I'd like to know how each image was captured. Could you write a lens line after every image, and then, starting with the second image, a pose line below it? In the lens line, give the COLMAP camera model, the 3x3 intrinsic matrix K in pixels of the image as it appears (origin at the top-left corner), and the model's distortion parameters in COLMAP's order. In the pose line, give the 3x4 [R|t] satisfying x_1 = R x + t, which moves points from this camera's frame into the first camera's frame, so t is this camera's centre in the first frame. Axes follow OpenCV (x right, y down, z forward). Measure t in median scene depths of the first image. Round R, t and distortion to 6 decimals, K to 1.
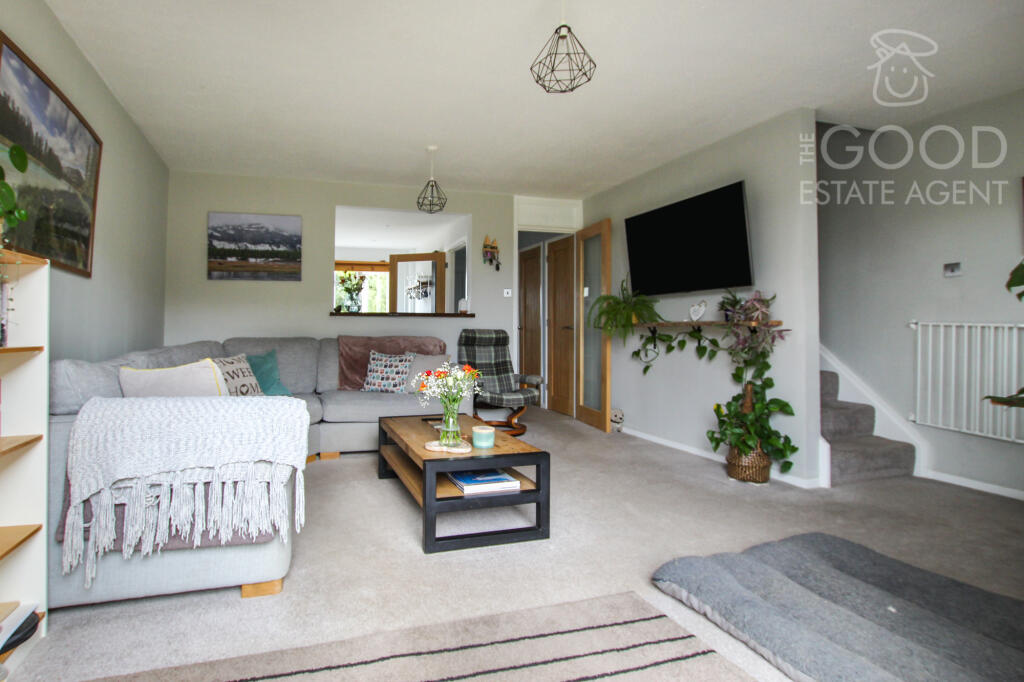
lens RADIAL K [[486.6, 0, 452.7], [0, 486.6, 331.2], [0, 0, 1]] dist [-0.002129, 0.000090]
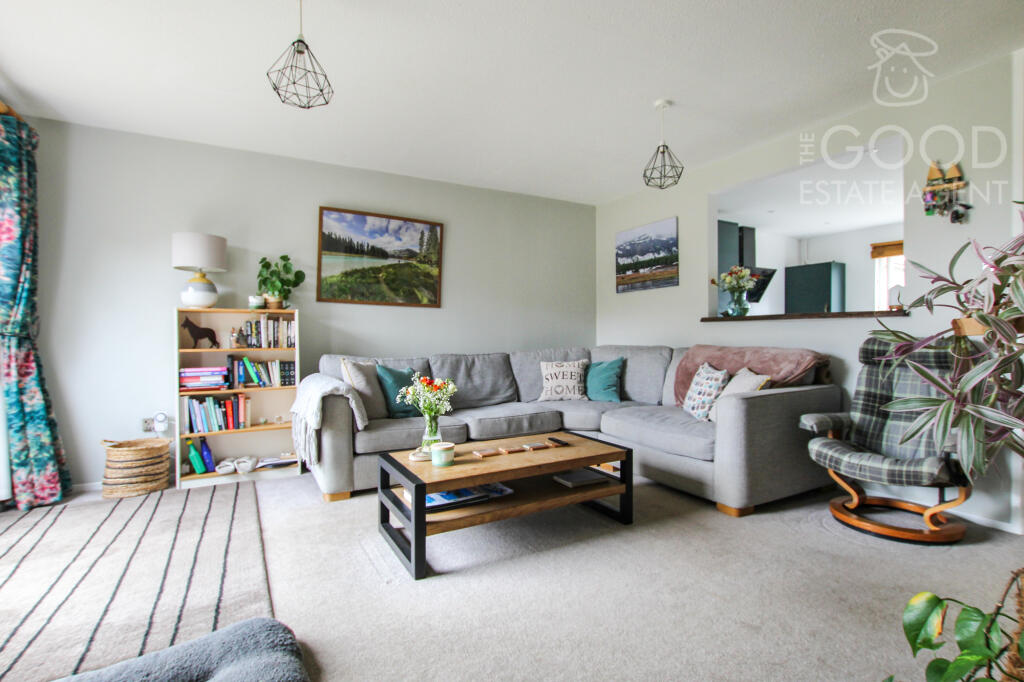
lens RADIAL K [[484.4, 0, 512.0], [0, 484.4, 341.0], [0, 0, 1]] dist [-0.010305, 0.000509]
pose [[0.257994, 0.009259, -0.966102, 0.525780], [0.004285, 0.999933, 0.010727, -0.007962], [0.966137, -0.006907, 0.257937, 0.466872]]
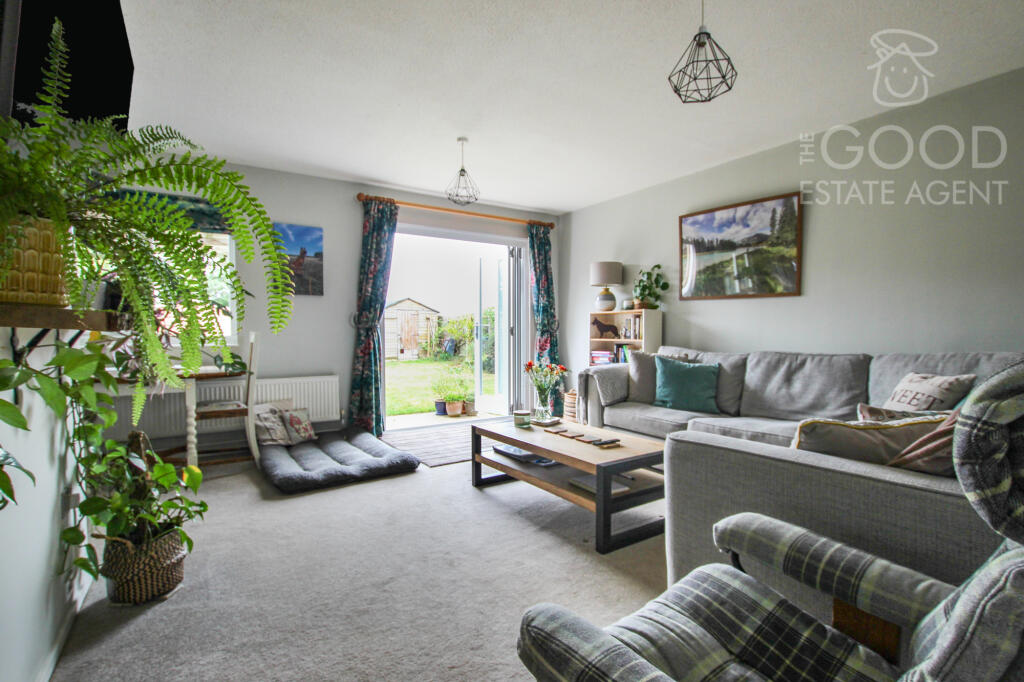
lens RADIAL K [[484.4, 0, 512.0], [0, 484.4, 341.0], [0, 0, 1]] dist [-0.010305, 0.000509]
pose [[-0.947955, 0.000055, -0.318405, 0.251081], [-0.004861, 0.999881, 0.014646, -0.000499], [0.318368, 0.015432, -0.947842, 1.154116]]
